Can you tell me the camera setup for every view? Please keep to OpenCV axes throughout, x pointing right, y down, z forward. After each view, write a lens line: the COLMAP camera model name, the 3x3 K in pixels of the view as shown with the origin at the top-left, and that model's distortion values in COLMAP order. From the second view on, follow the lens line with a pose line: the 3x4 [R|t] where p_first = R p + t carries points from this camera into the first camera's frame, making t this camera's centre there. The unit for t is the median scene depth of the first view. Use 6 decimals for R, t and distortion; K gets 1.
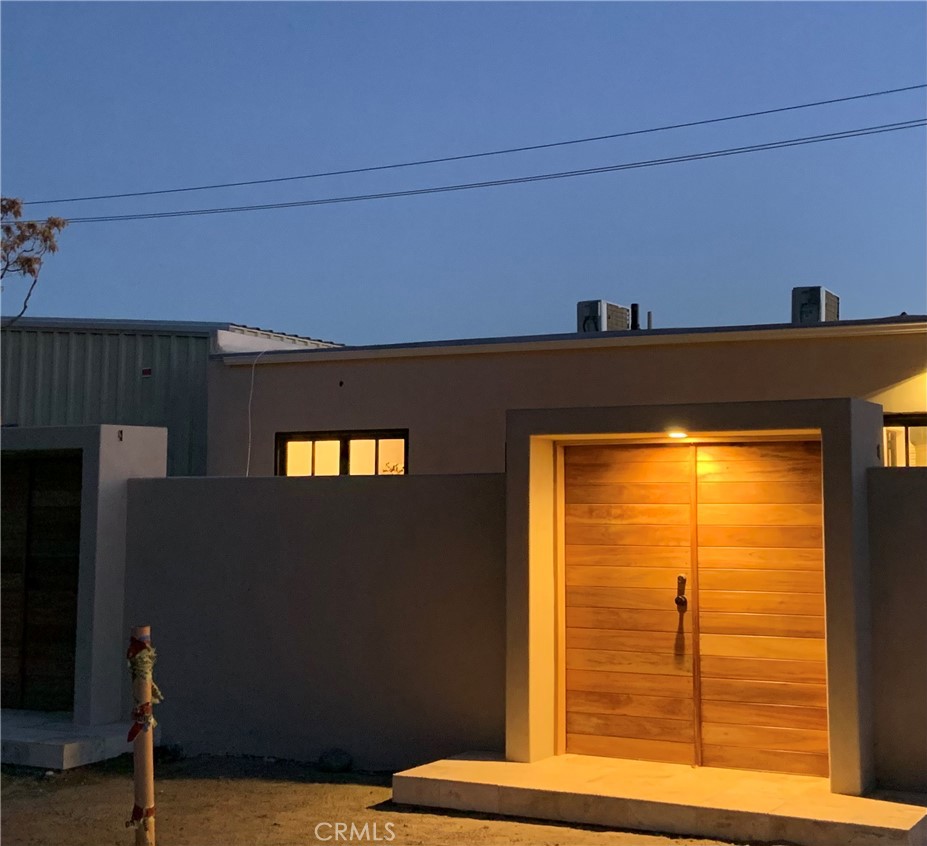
lens RADIAL K [[1529.1, 0, 453.7], [0, 1529.1, 377.4], [0, 0, 1]] dist [0.055351, 0.000000]
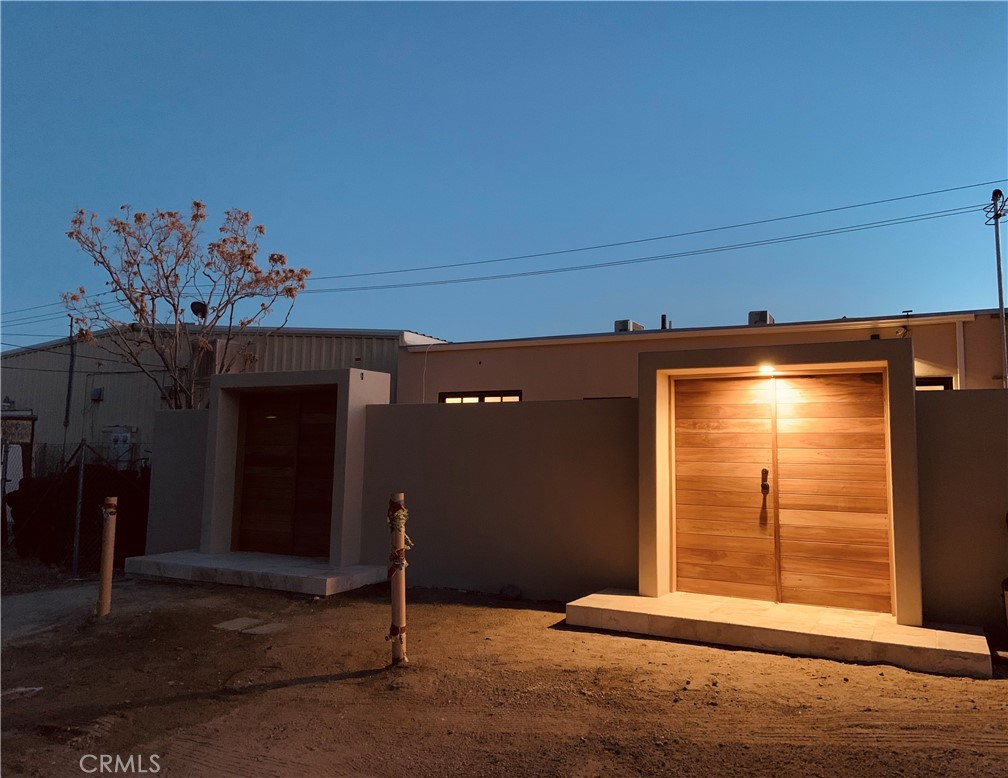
lens RADIAL K [[788.8, 0, 495.6], [0, 788.8, 388.2], [0, 0, 1]] dist [0.068106, -0.075143]
pose [[0.999839, 0.017264, 0.004884, -0.107472], [-0.017238, 0.999838, -0.005158, 0.062894], [-0.004972, 0.005073, 0.999975, 0.261305]]
